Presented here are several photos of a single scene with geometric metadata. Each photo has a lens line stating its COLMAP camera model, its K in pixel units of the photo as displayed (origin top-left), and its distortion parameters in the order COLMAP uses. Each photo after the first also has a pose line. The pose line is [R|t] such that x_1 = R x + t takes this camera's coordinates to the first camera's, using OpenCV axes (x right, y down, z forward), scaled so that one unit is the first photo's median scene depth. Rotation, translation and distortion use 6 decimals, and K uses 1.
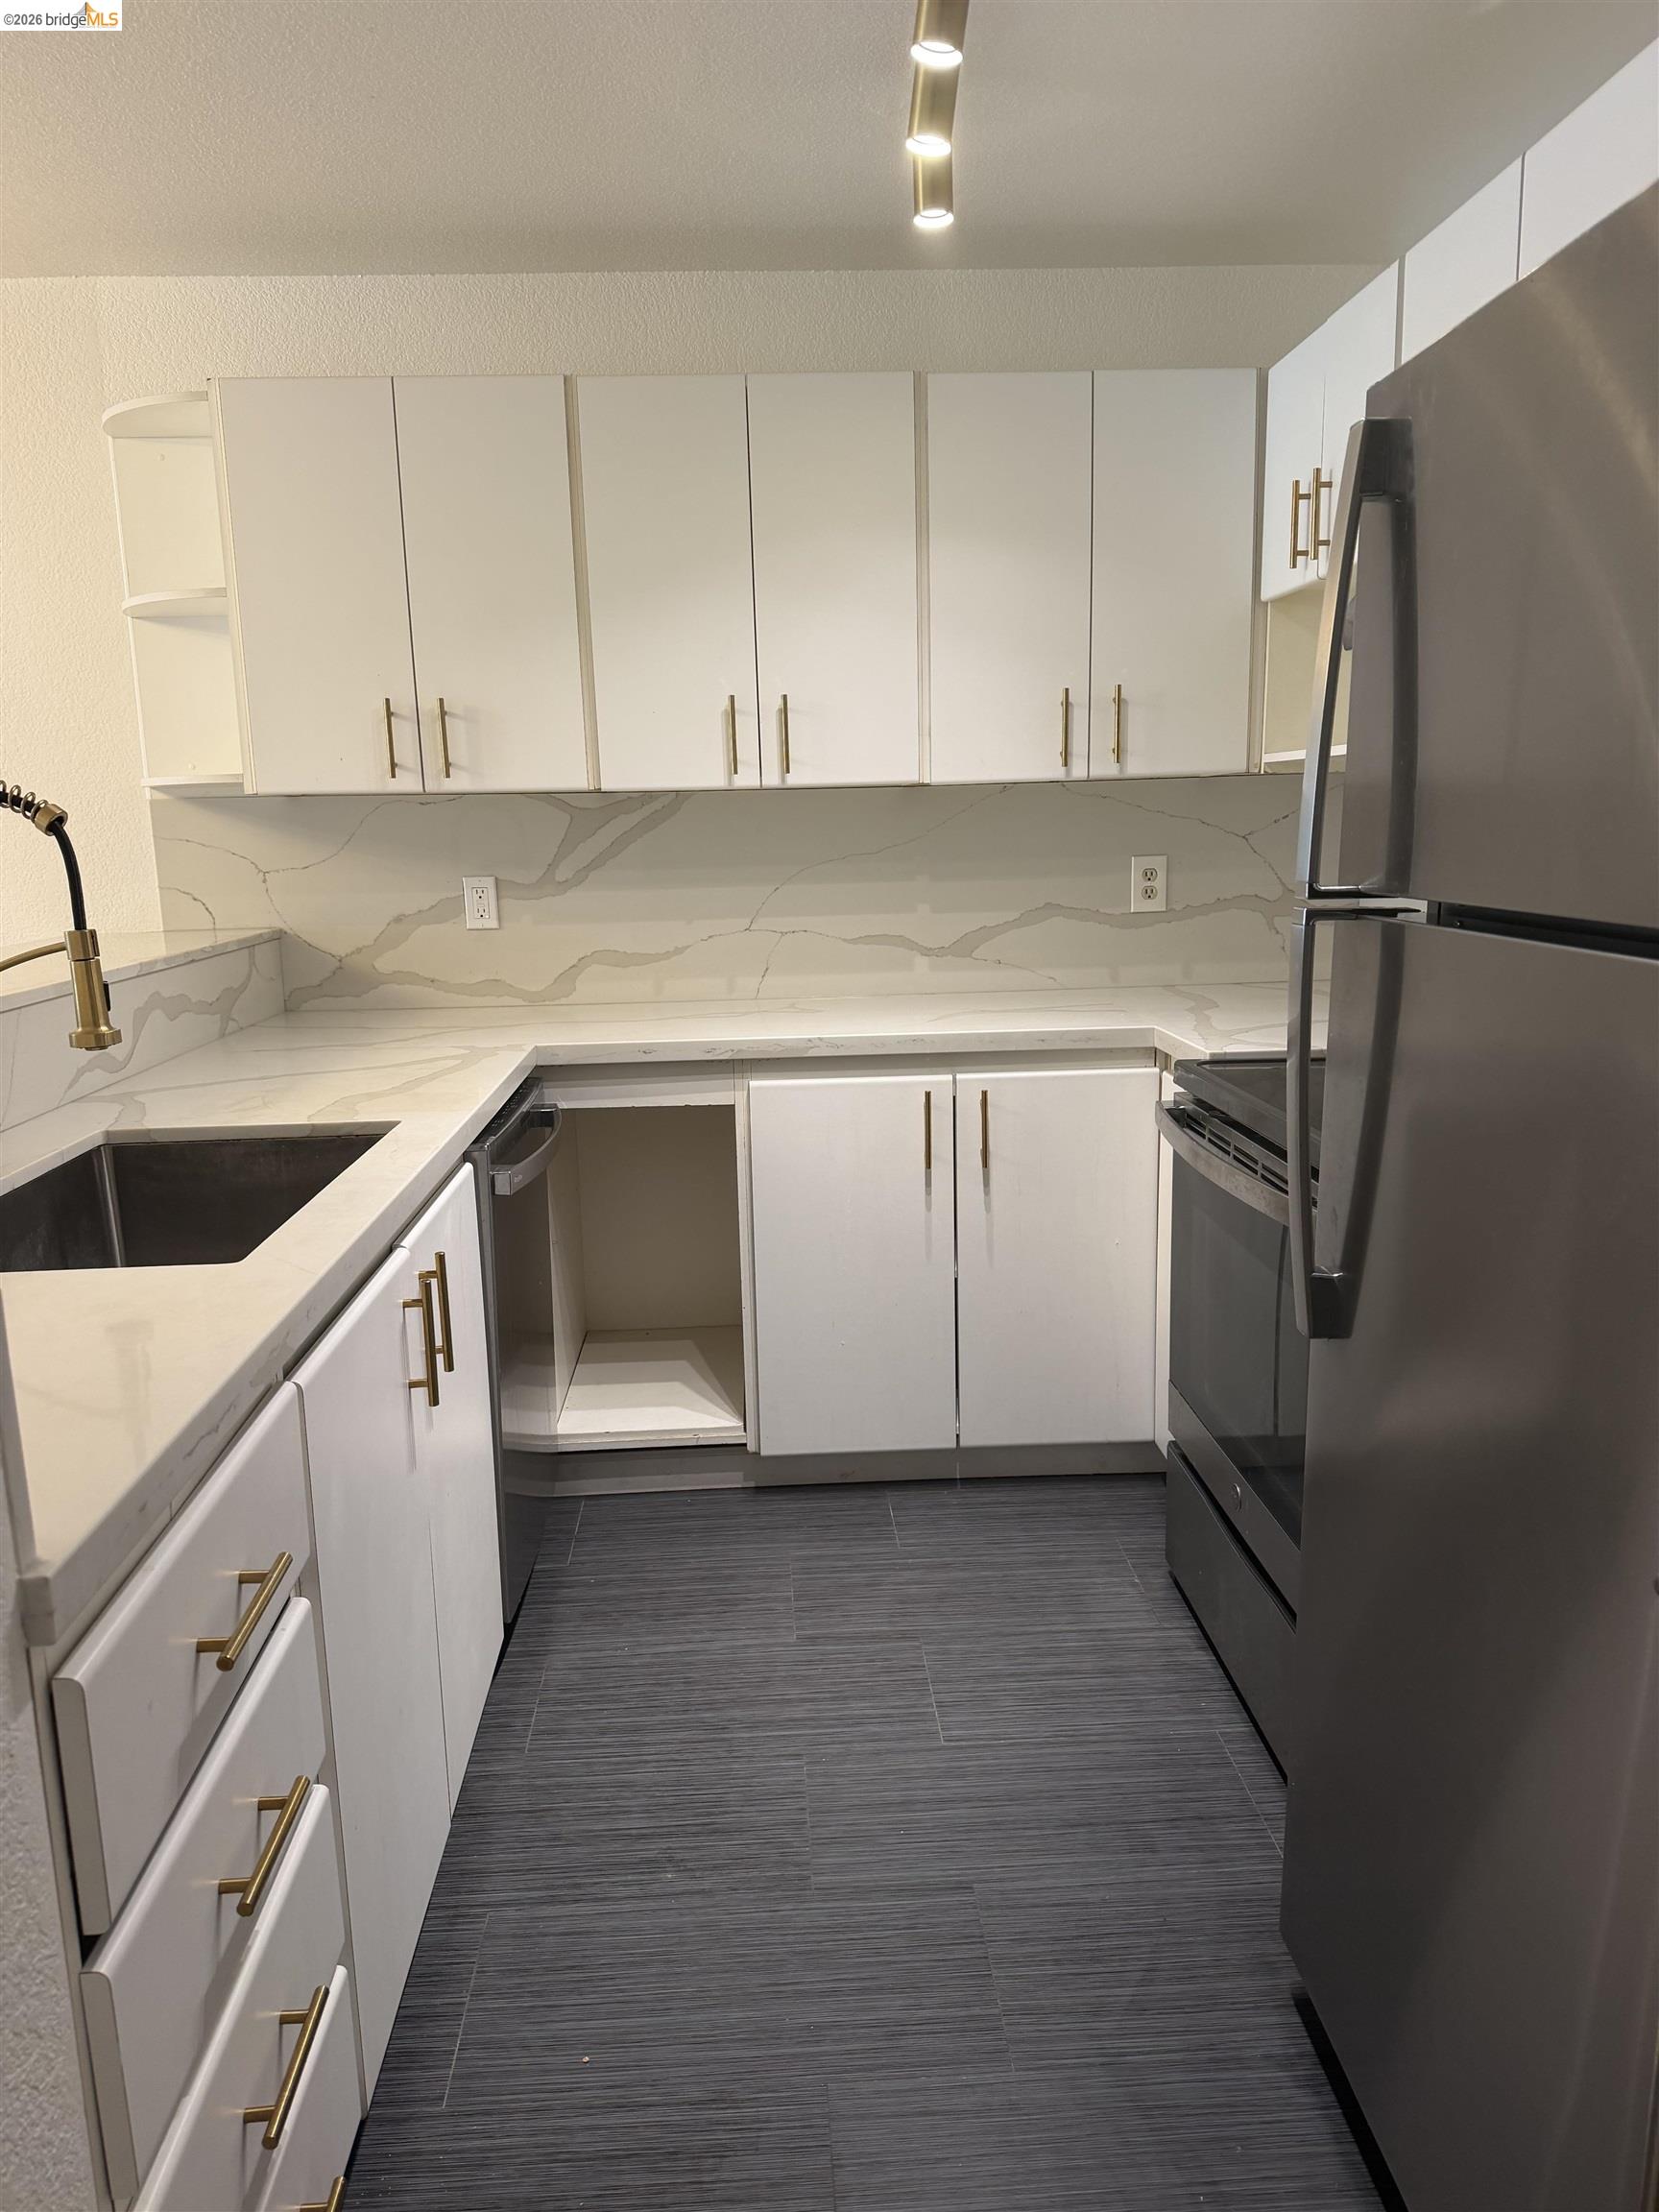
lens RADIAL K [[1587.2, 0, 829.5], [0, 1587.2, 1106.0], [0, 0, 1]] dist [0.061348, -0.056206]
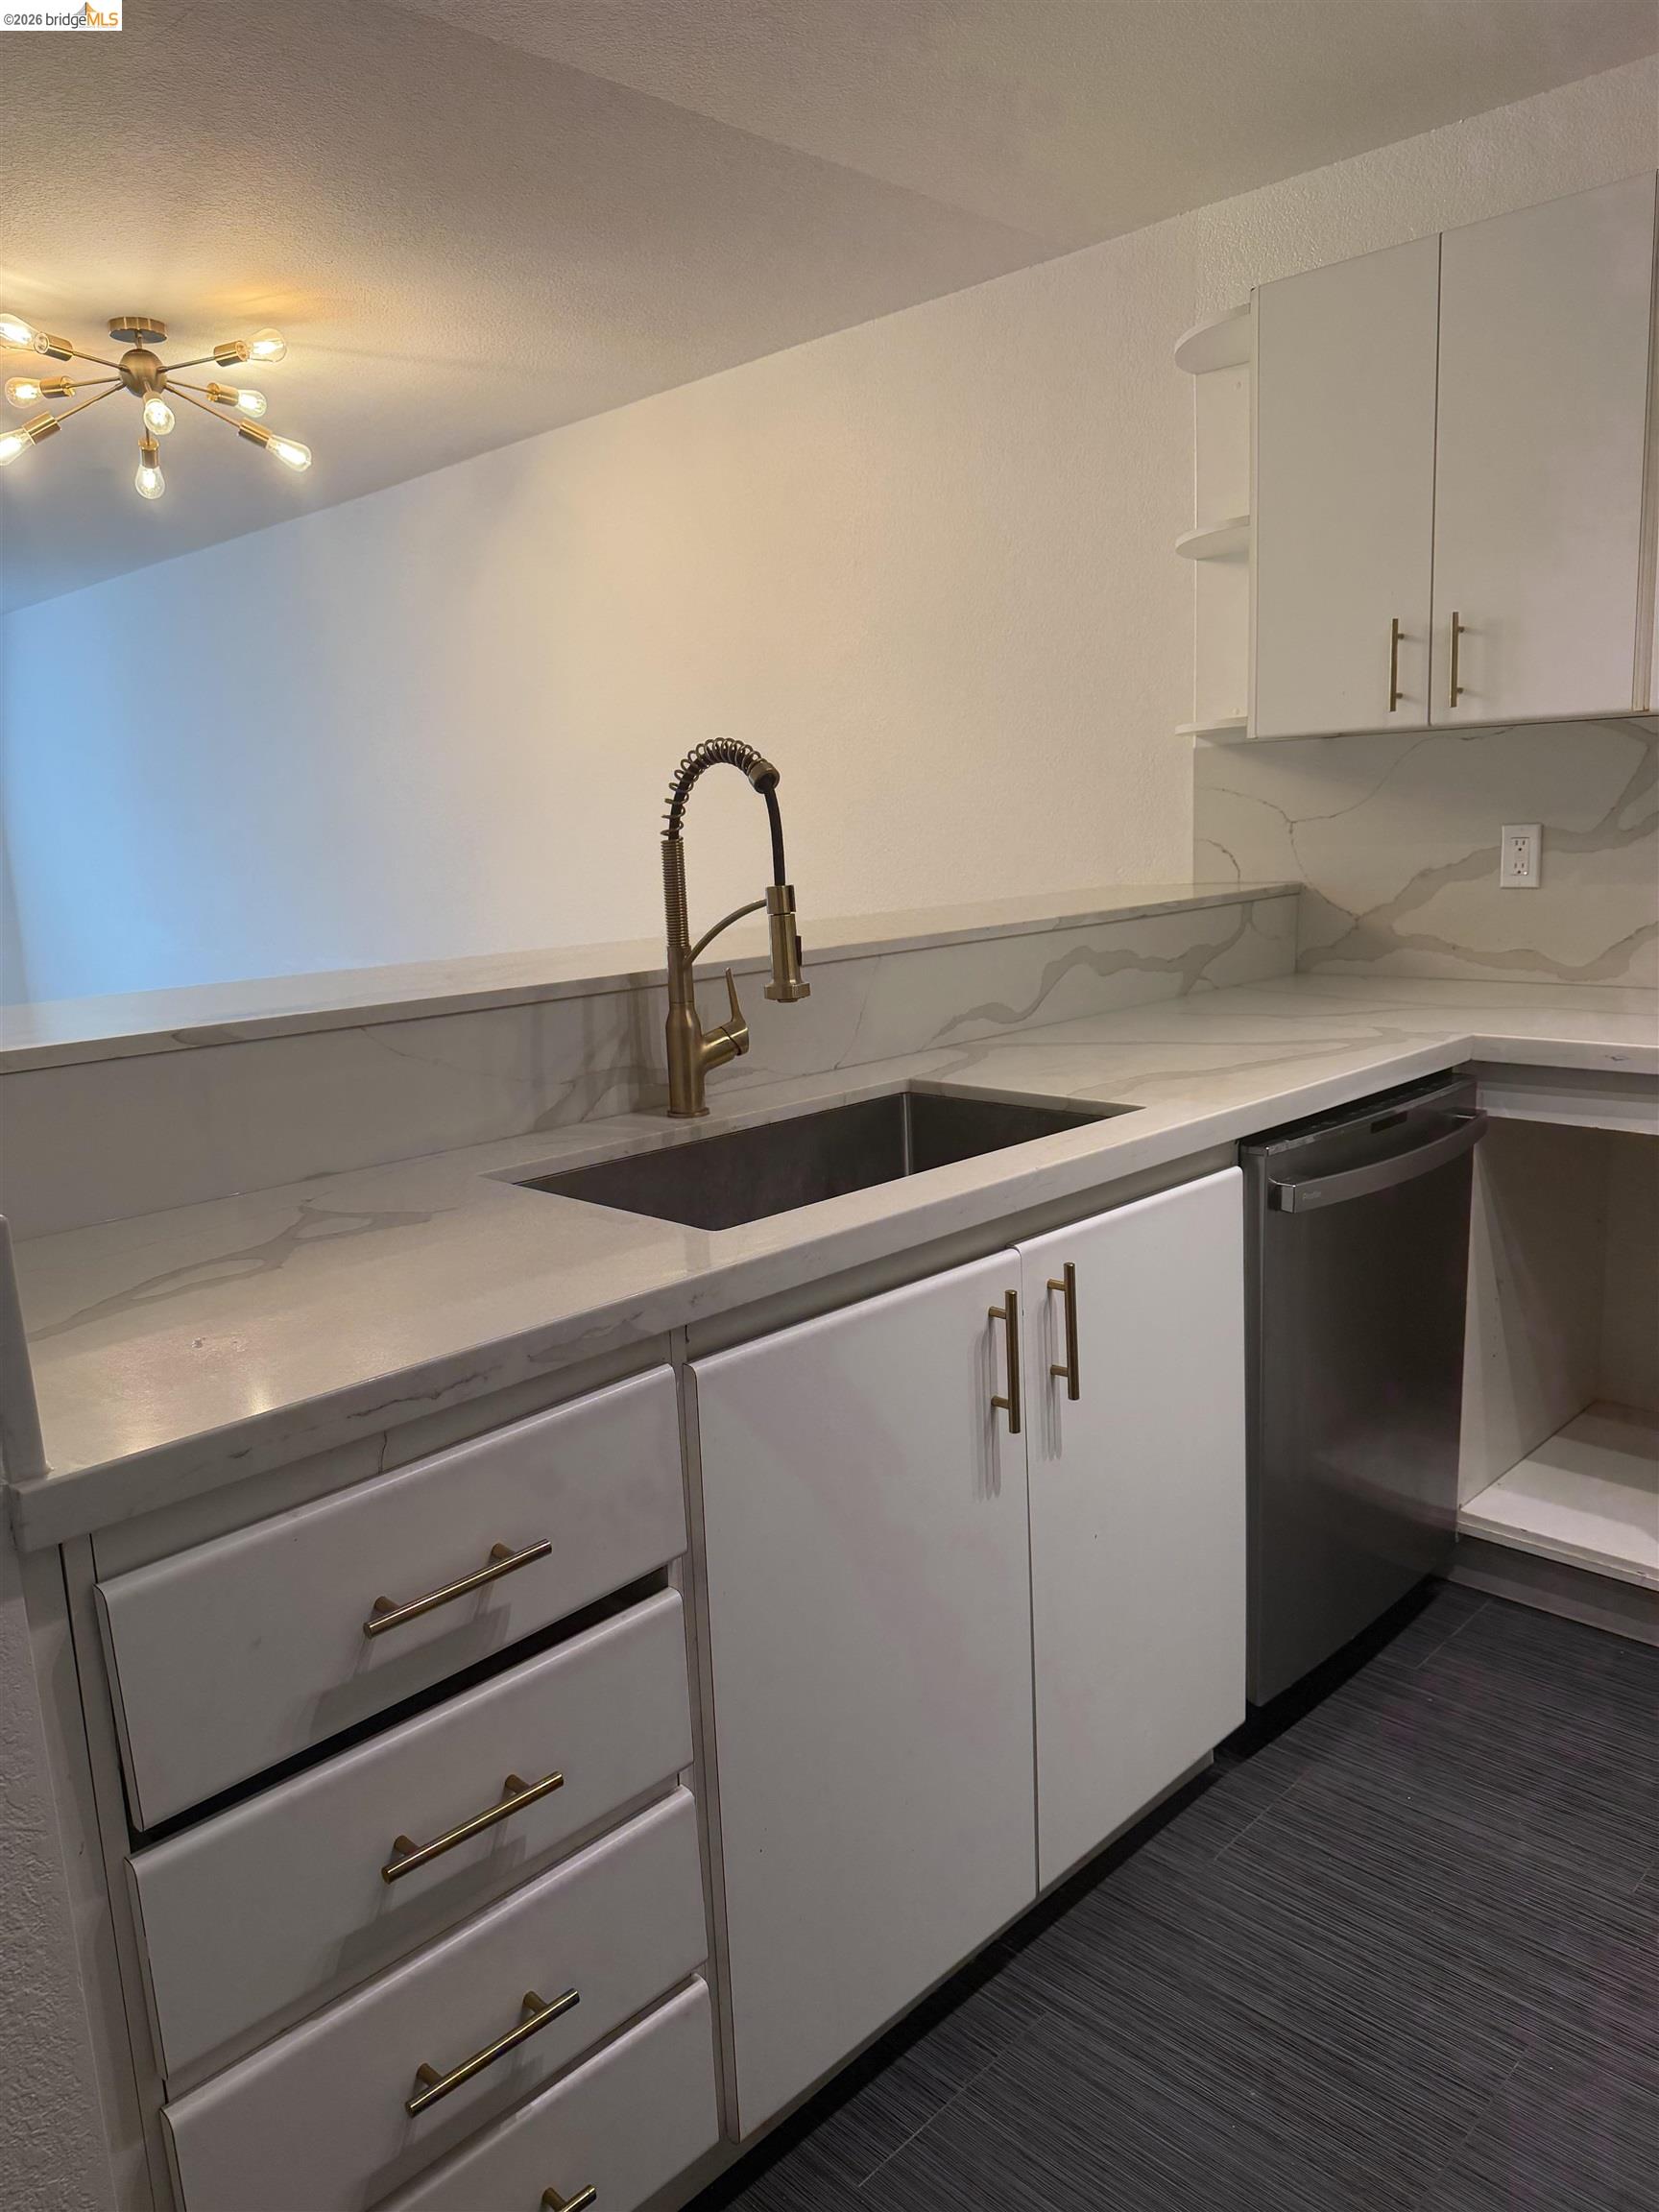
lens RADIAL K [[1587.2, 0, 829.5], [0, 1587.2, 1106.0], [0, 0, 1]] dist [0.061348, -0.056206]
pose [[0.671056, 0.128260, -0.730228, 0.201835], [-0.103657, 0.991480, 0.078890, -0.033377], [0.734124, 0.022754, 0.678634, 0.211755]]
